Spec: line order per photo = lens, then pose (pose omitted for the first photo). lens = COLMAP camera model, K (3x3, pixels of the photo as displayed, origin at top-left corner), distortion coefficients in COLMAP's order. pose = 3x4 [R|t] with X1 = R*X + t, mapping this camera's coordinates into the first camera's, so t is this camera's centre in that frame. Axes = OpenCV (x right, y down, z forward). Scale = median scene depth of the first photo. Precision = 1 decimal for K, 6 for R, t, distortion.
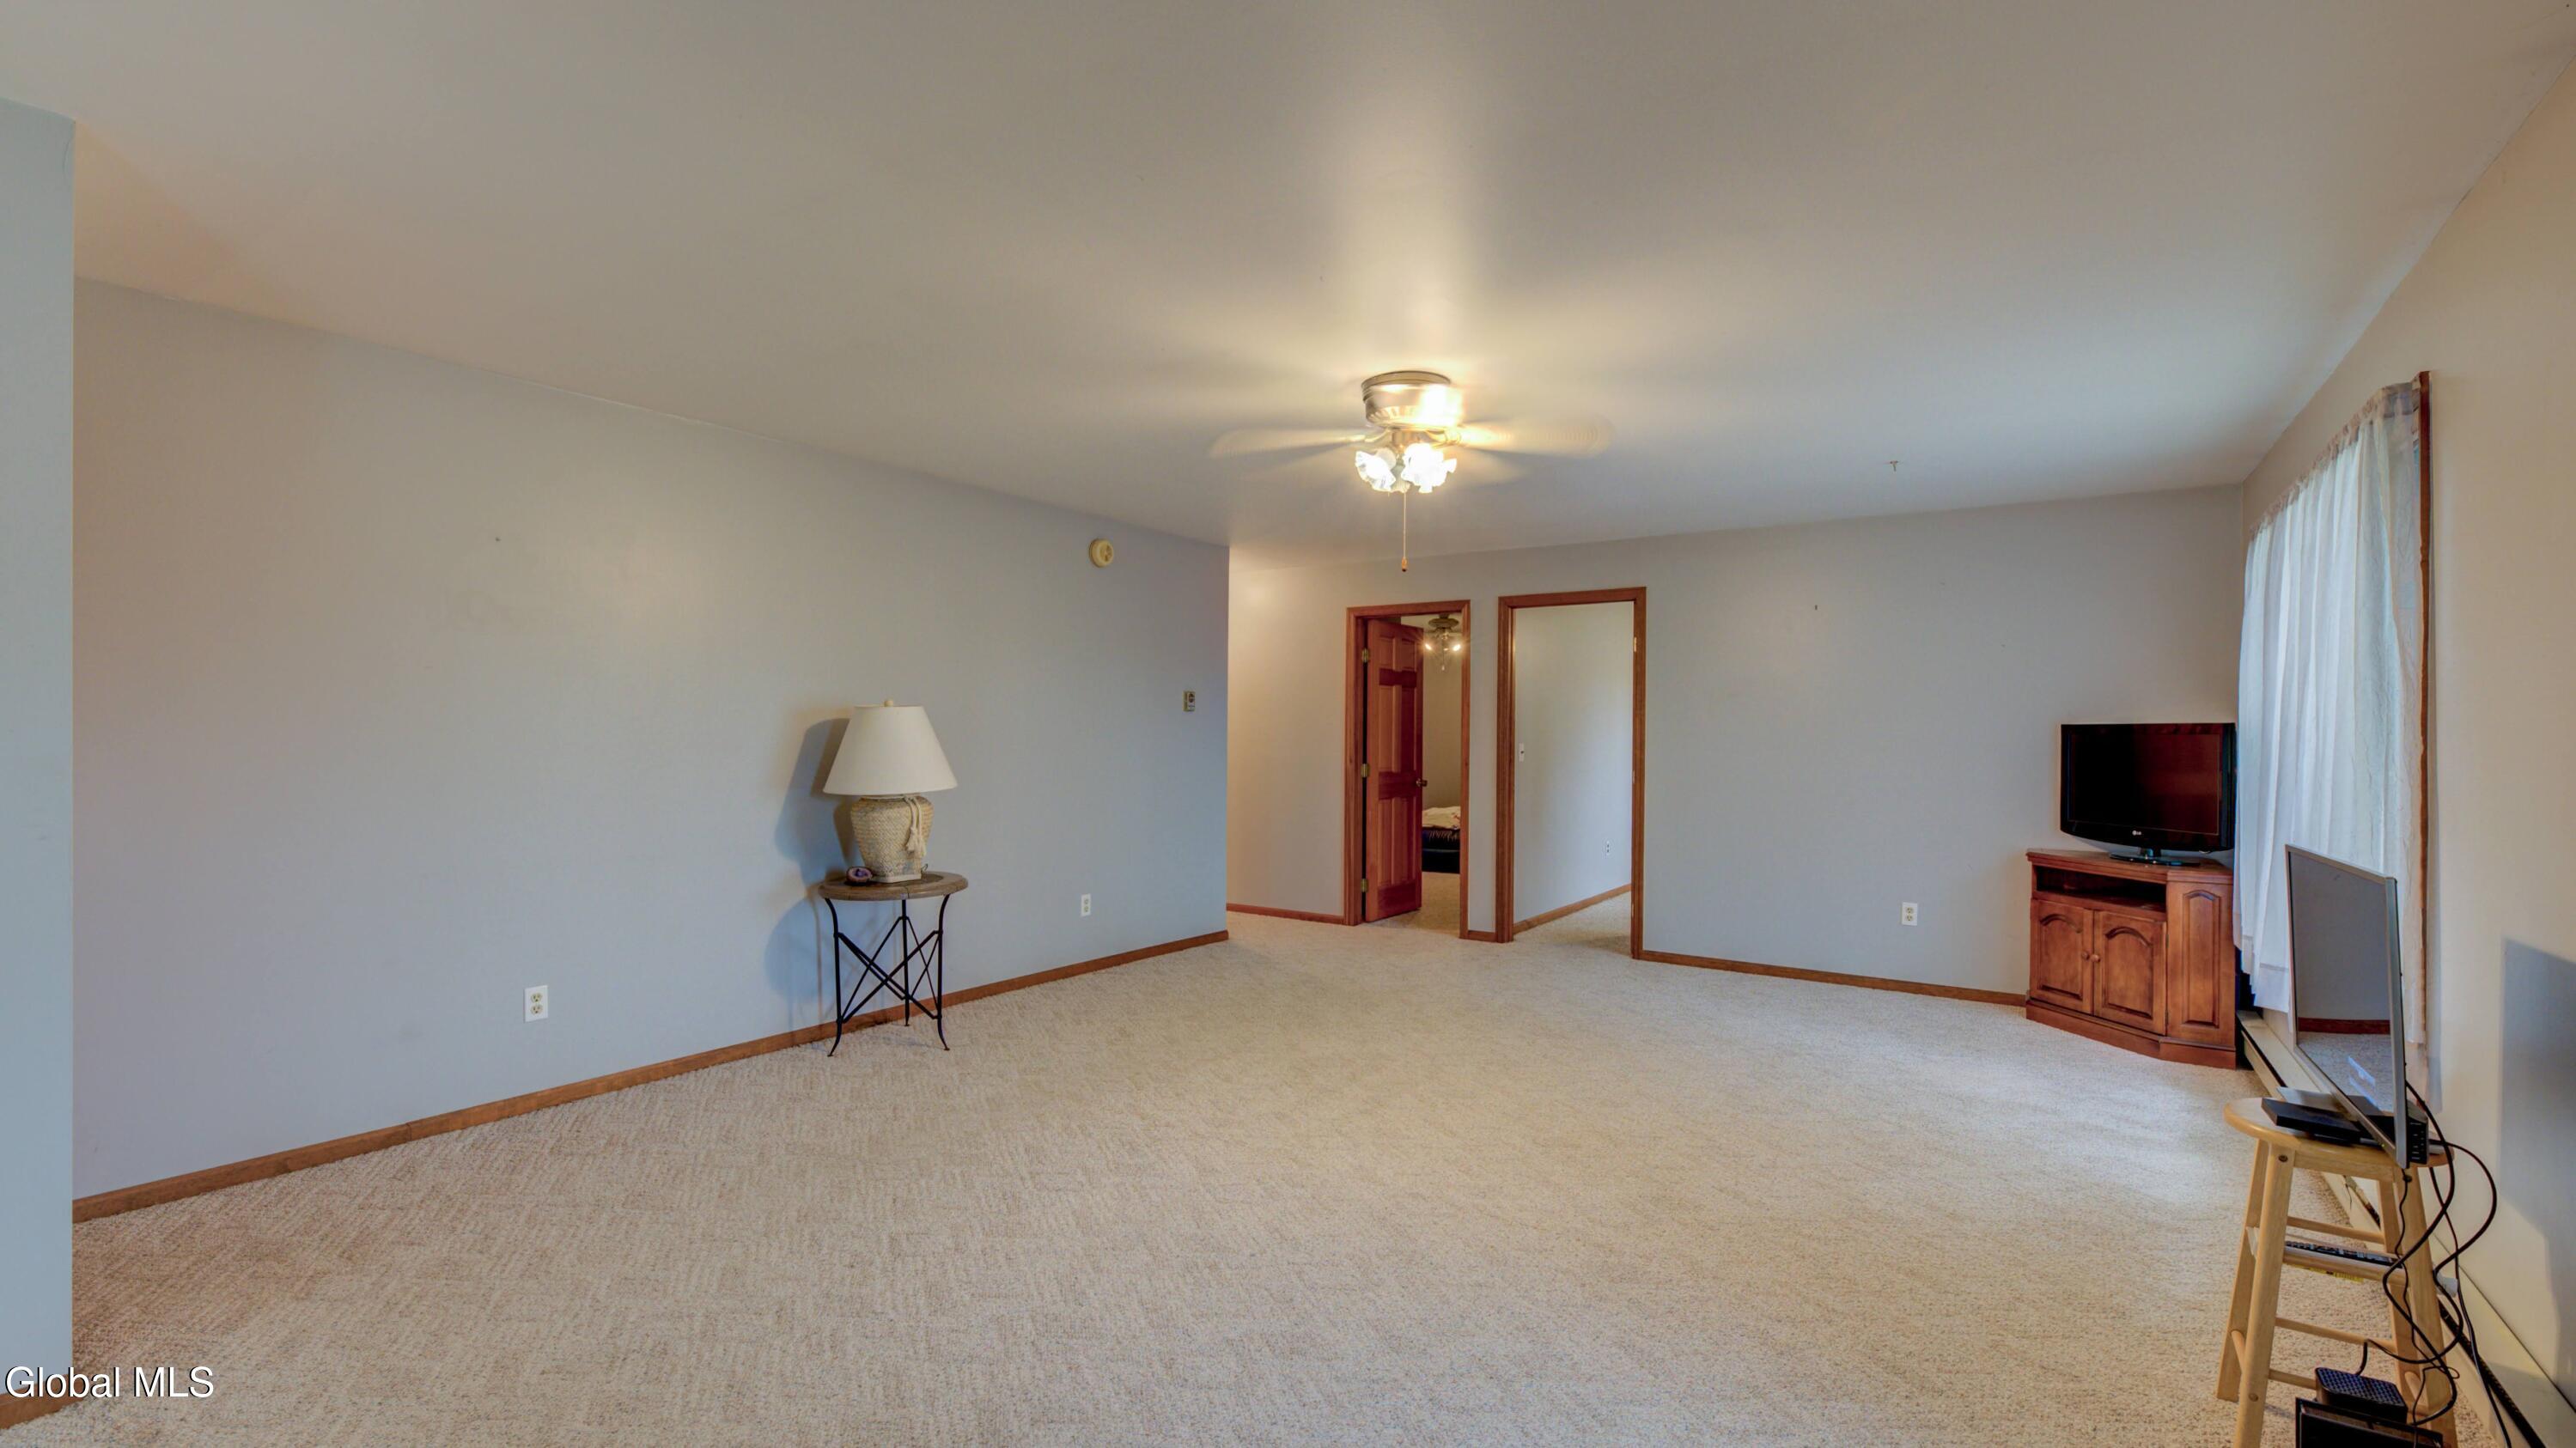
lens RADIAL K [[1108.9, 0, 1288.4], [0, 1108.9, 728.5], [0, 0, 1]] dist [0.000178, 0.000032]
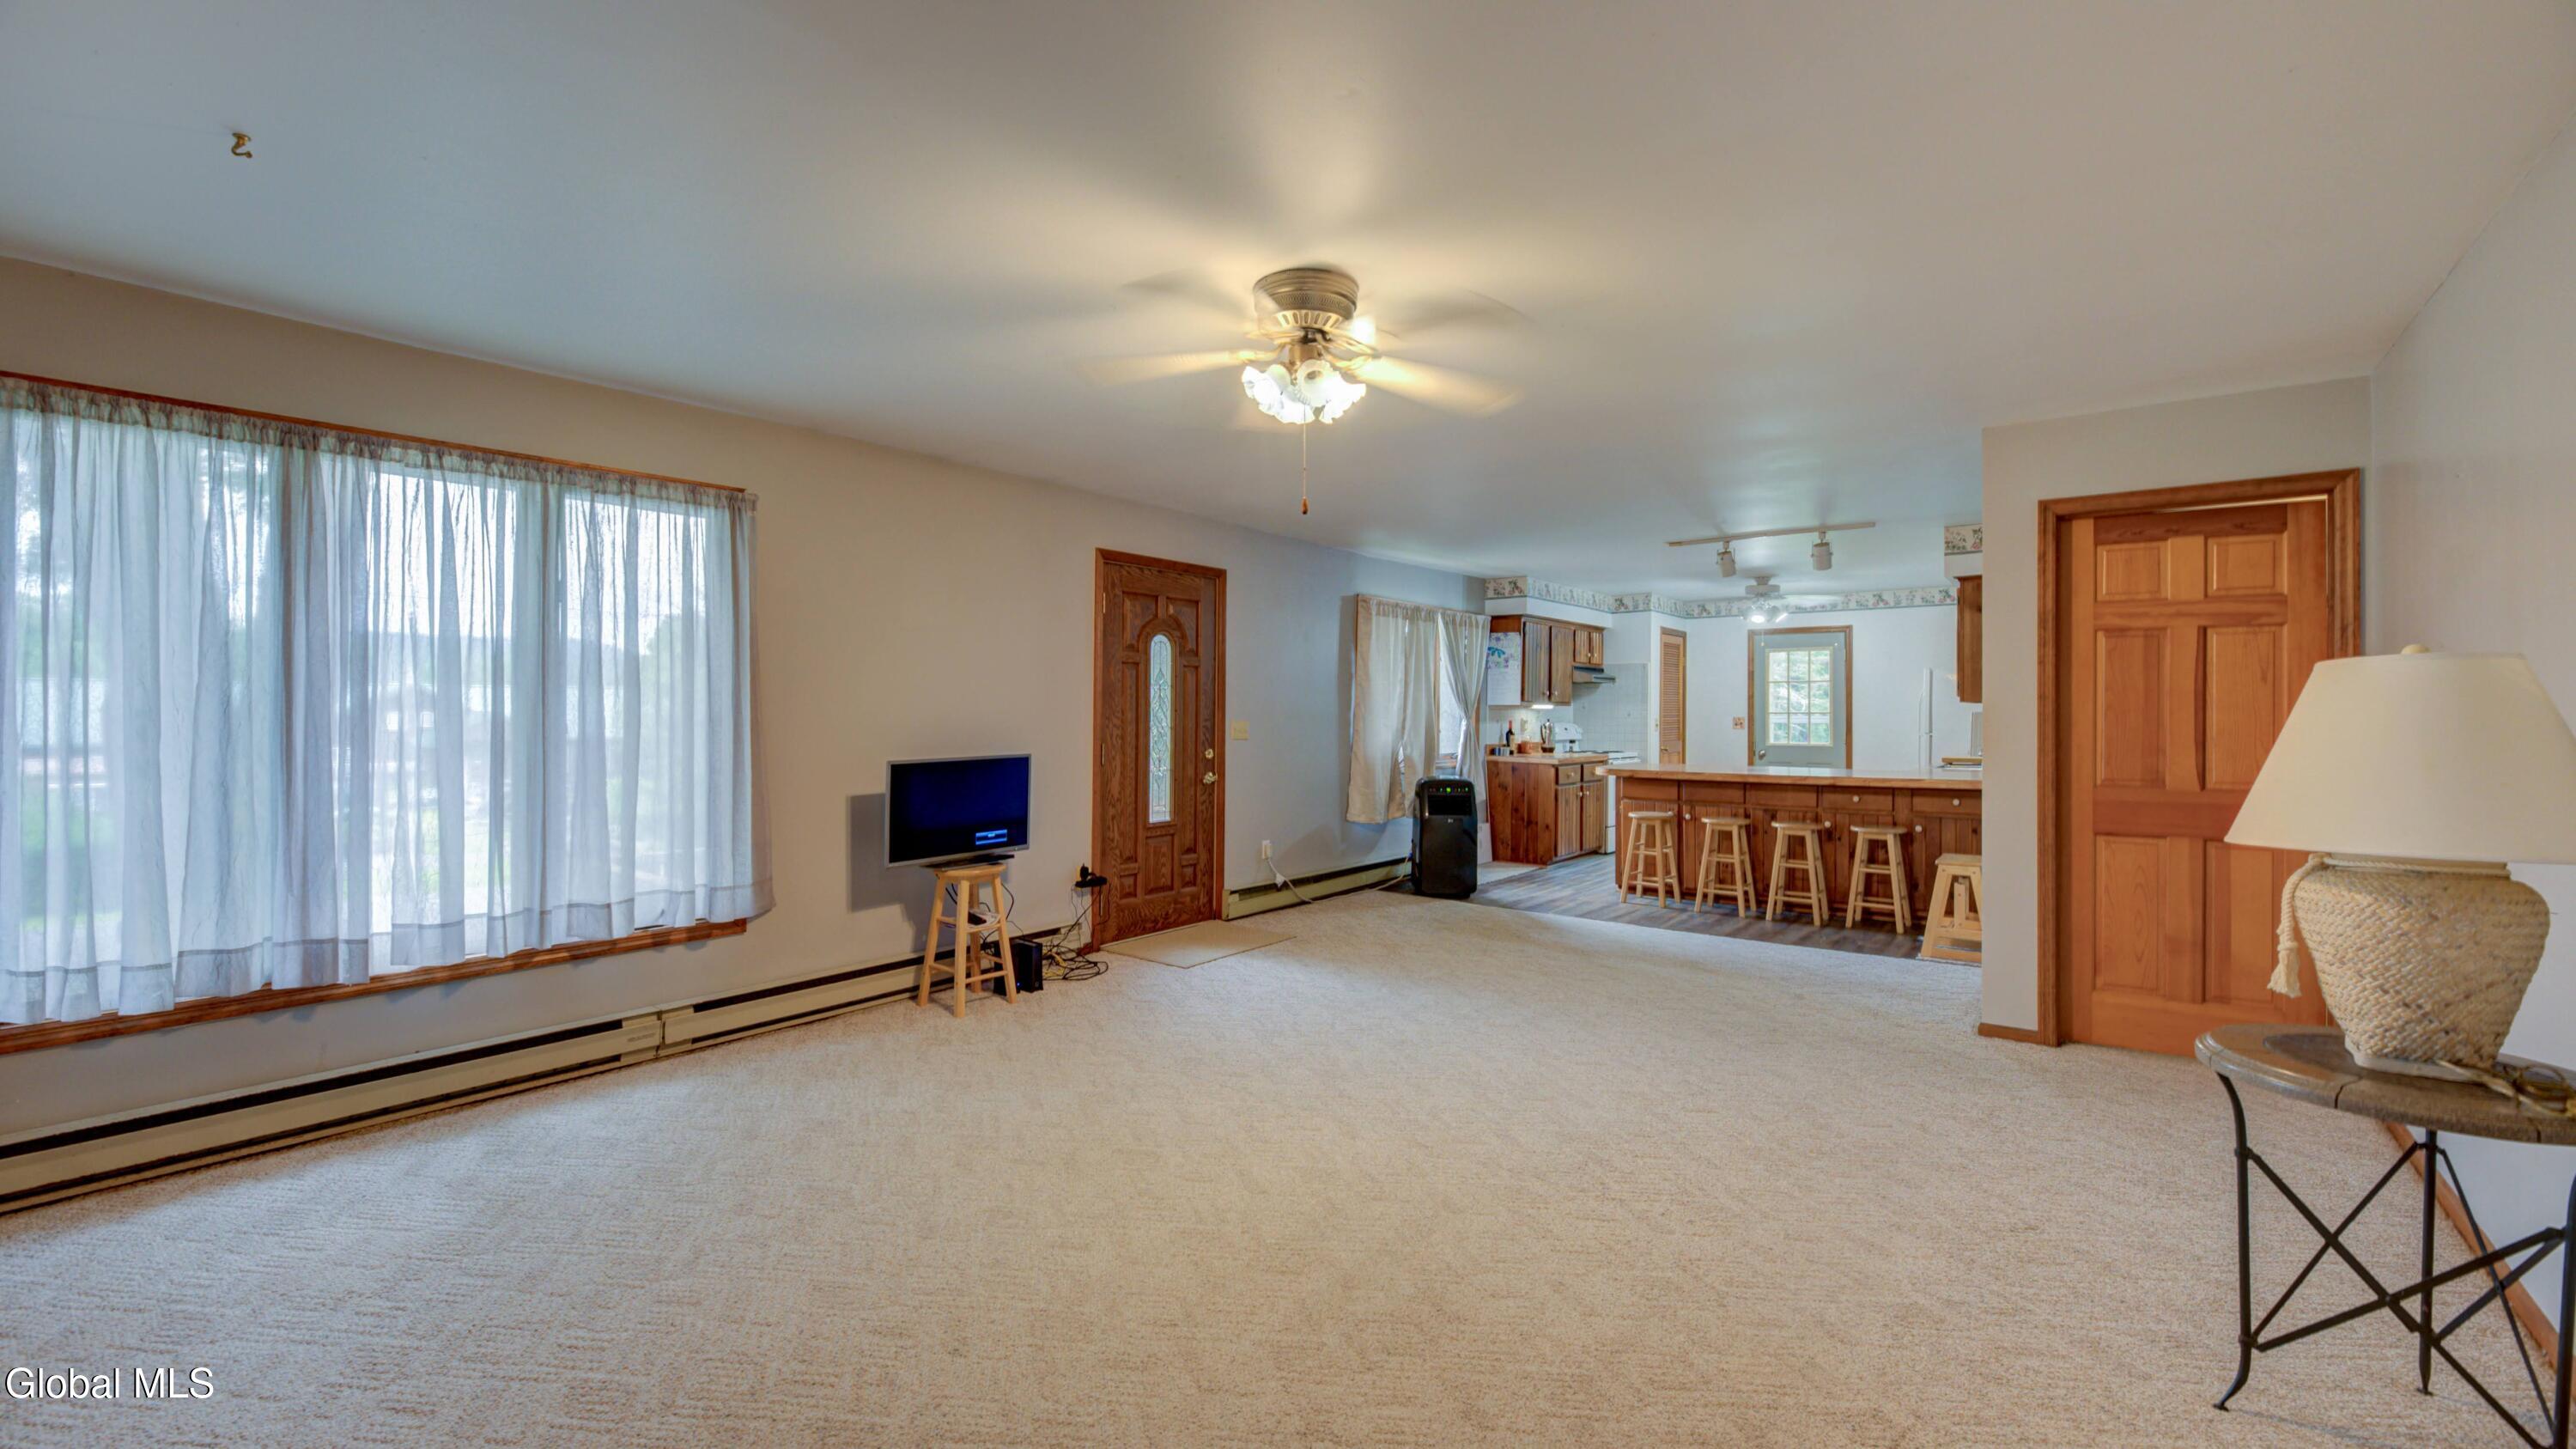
lens RADIAL K [[1109.2, 0, 1287.6], [0, 1109.2, 721.0], [0, 0, 1]] dist [0.000178, 0.000032]
pose [[-0.999001, -0.013102, 0.042713, 0.078156], [-0.012729, 0.999878, 0.008999, 0.005464], [-0.042826, 0.008446, -0.999047, 1.809959]]
